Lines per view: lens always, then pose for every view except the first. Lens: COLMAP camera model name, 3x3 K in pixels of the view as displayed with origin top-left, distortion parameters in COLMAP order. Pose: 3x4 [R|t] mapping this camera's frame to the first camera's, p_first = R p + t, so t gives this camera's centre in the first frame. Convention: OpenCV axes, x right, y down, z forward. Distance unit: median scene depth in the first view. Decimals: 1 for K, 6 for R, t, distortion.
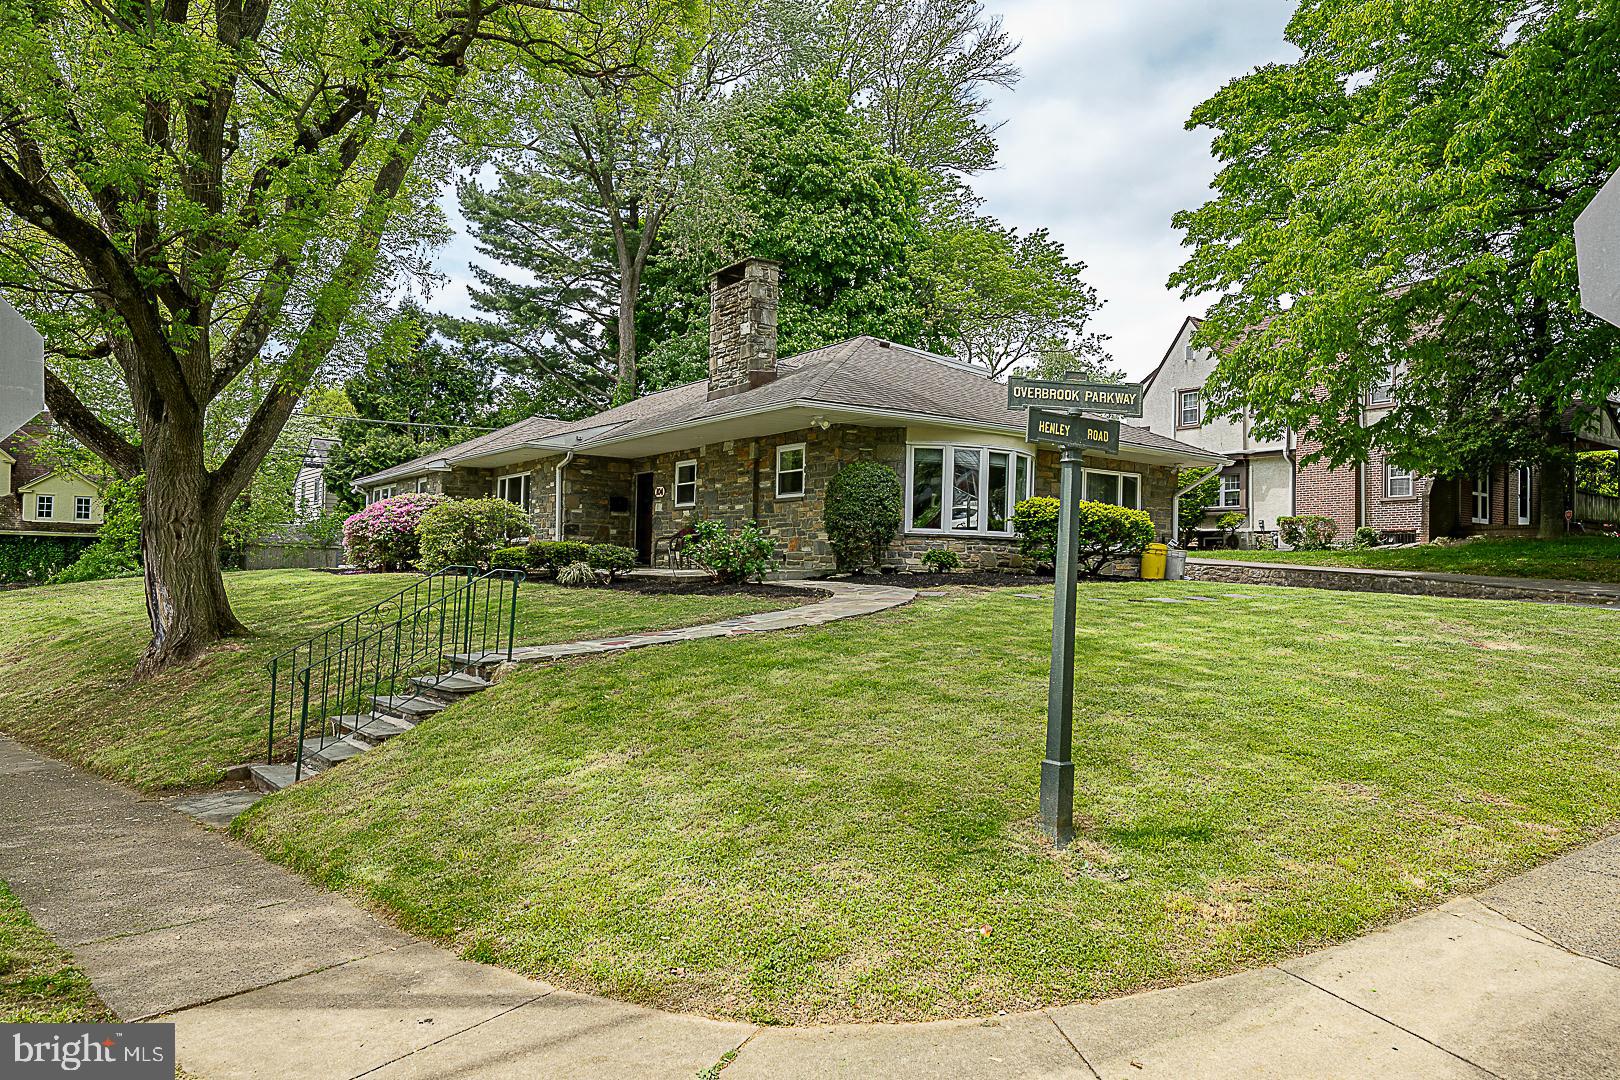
lens RADIAL K [[1072.5, 0, 813.5], [0, 1072.5, 542.9], [0, 0, 1]] dist [0.033541, -0.000834]
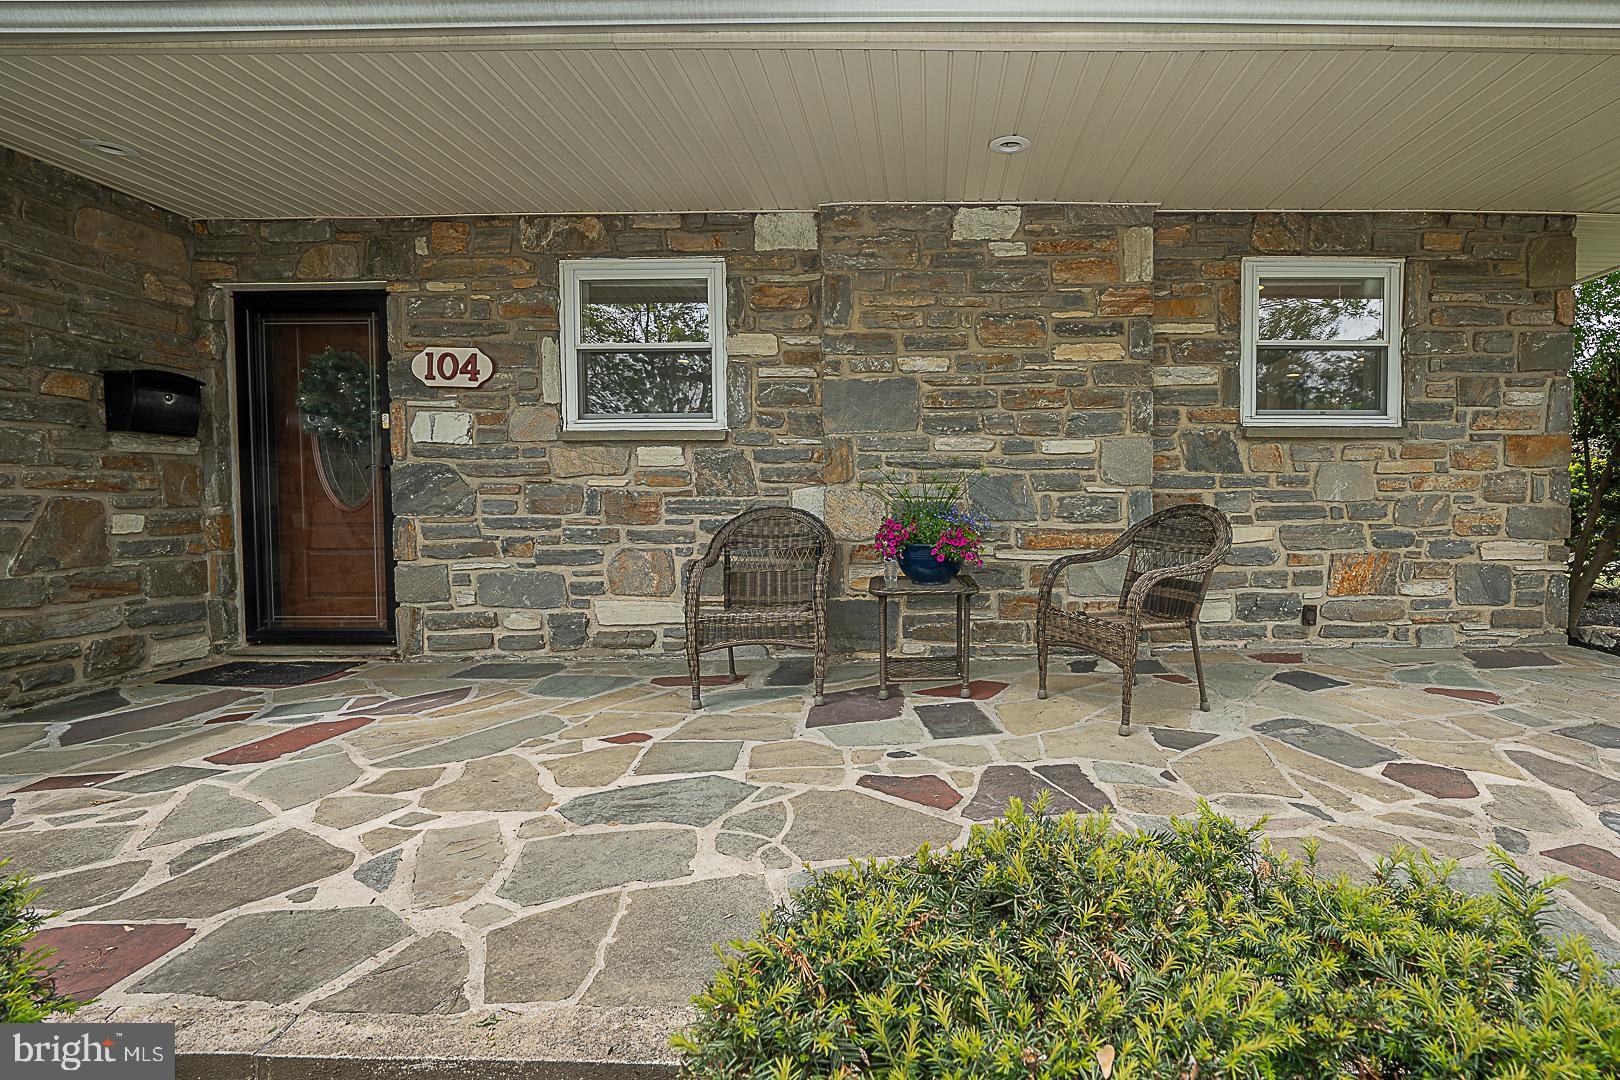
lens RADIAL K [[693.1, 0, 920.8], [0, 693.1, 528.6], [0, 0, 1]] dist [-0.014154, -0.000506]
pose [[0.576064, -0.056713, 0.815435, -0.203900], [-0.005745, 0.997285, 0.073419, -0.020646], [-0.817385, -0.046978, 0.574174, 0.768957]]
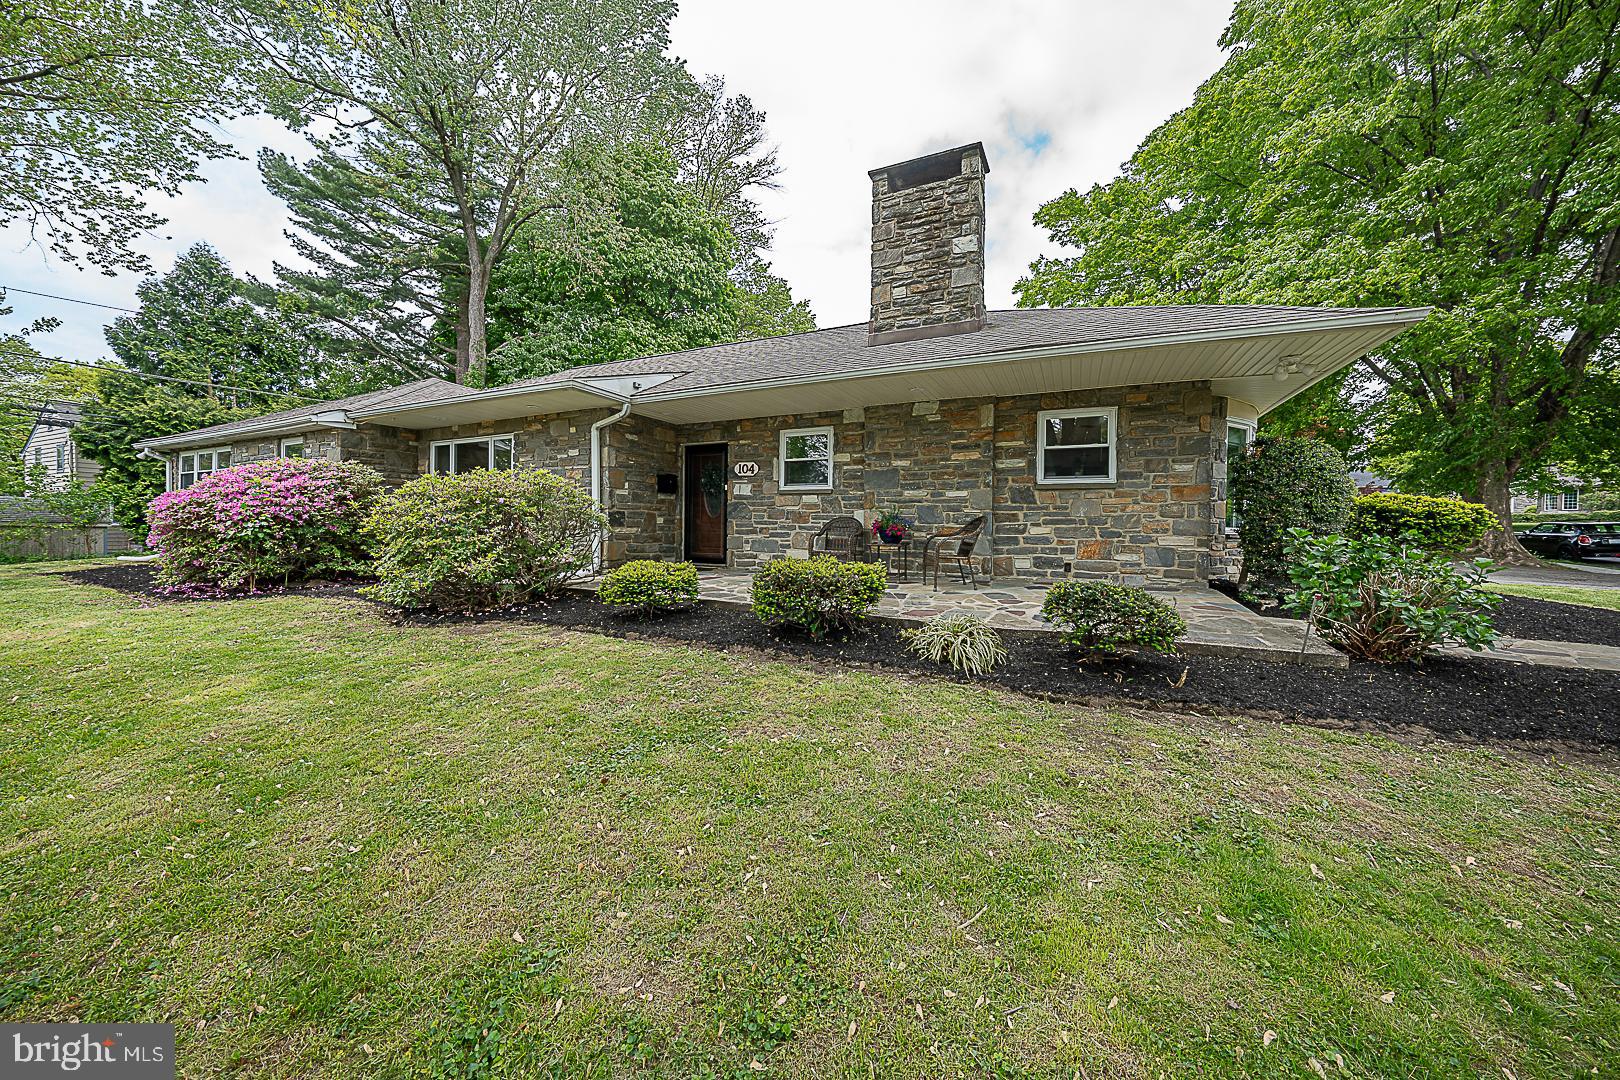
lens RADIAL K [[557.3, 0, 817.0], [0, 557.3, 538.9], [0, 0, 1]] dist [-0.023423, 0.004063]
pose [[0.868487, -0.020719, 0.495279, -0.279947], [-0.006483, 0.998566, 0.053141, -0.018647], [-0.495670, -0.049363, 0.867107, 0.599410]]
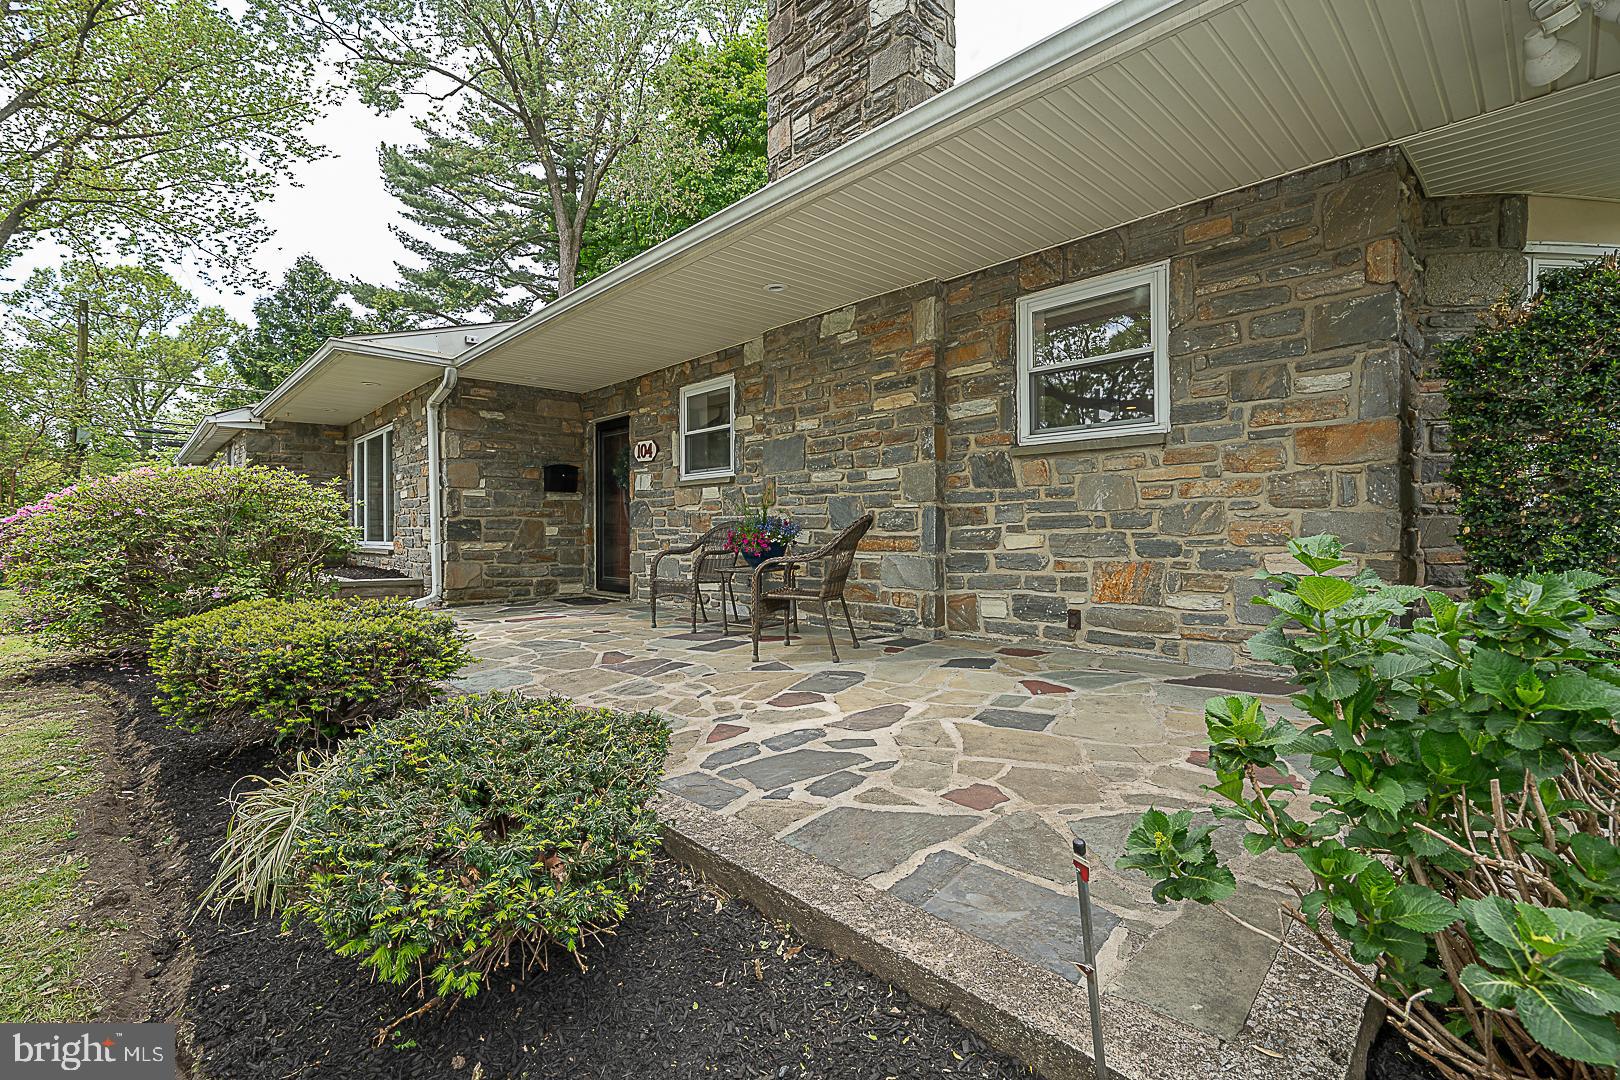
lens RADIAL K [[730.4, 0, 808.4], [0, 730.4, 536.1], [0, 0, 1]] dist [-0.001837, 0.001280]
pose [[0.989828, -0.025495, 0.139969, -0.110423], [0.021065, 0.999232, 0.033039, -0.016903], [-0.140704, -0.029755, 0.989604, 0.618294]]
